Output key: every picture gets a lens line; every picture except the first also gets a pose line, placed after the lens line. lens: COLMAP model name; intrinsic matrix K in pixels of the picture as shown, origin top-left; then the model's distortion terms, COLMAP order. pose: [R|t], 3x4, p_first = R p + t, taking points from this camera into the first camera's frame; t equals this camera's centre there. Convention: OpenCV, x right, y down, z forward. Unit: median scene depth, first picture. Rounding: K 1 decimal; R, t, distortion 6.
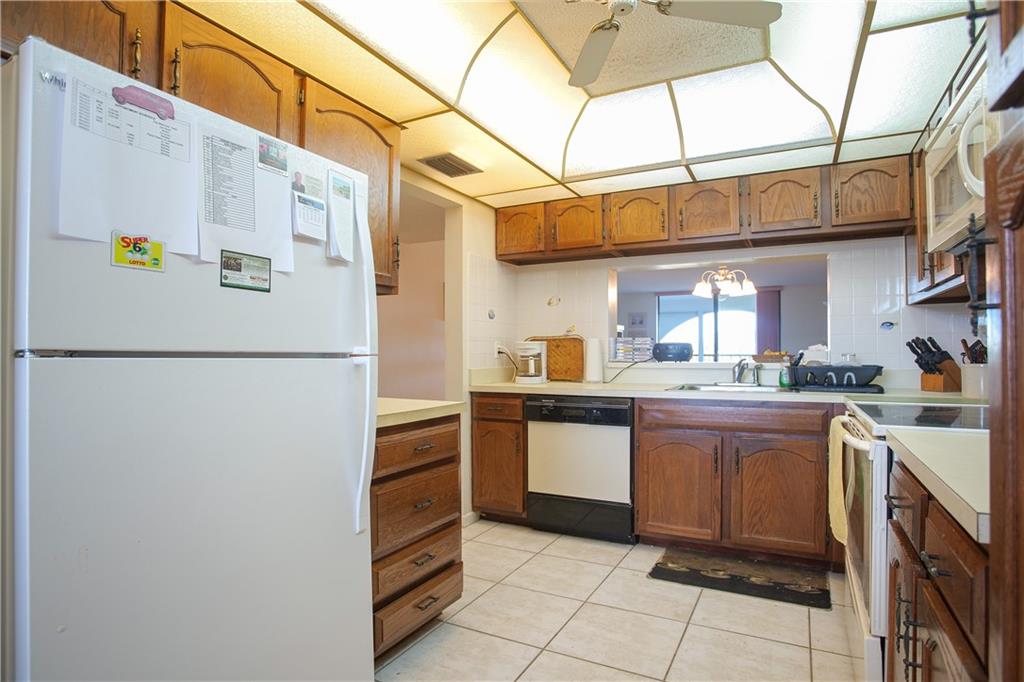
lens RADIAL K [[541.9, 0, 511.6], [0, 541.9, 346.6], [0, 0, 1]] dist [-0.071034, 0.036970]
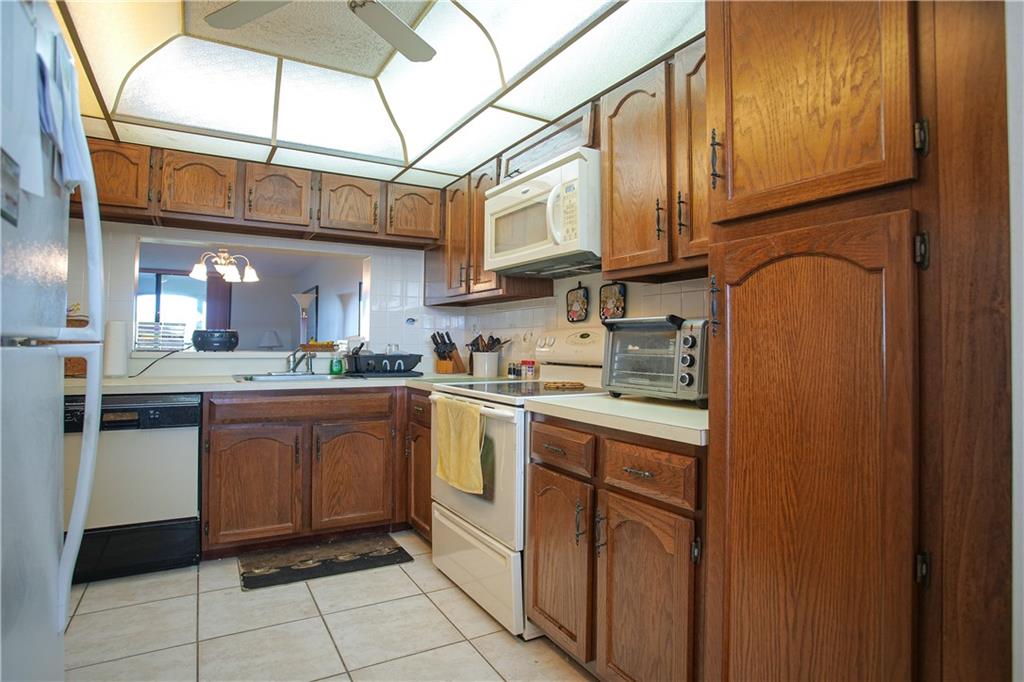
lens RADIAL K [[557.5, 0, 509.4], [0, 557.5, 321.9], [0, 0, 1]] dist [-0.077847, 0.039155]
pose [[0.541127, 0.040500, 0.839965, -0.268257], [-0.019646, 0.999176, -0.035521, 0.002600], [-0.840712, 0.002720, 0.541476, 0.118526]]
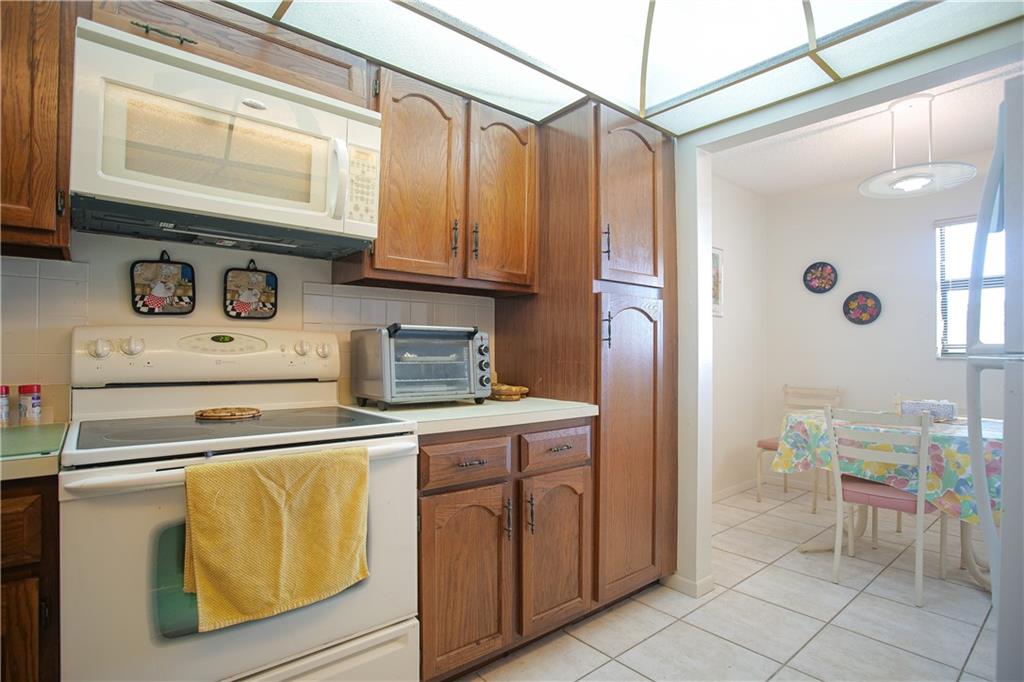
lens RADIAL K [[541.9, 0, 511.6], [0, 541.9, 346.6], [0, 0, 1]] dist [-0.071034, 0.036970]
pose [[-0.930896, 0.003848, 0.365264, 0.058174], [-0.005497, 0.999684, -0.024543, 0.012330], [-0.365243, -0.024855, -0.930580, 0.968310]]
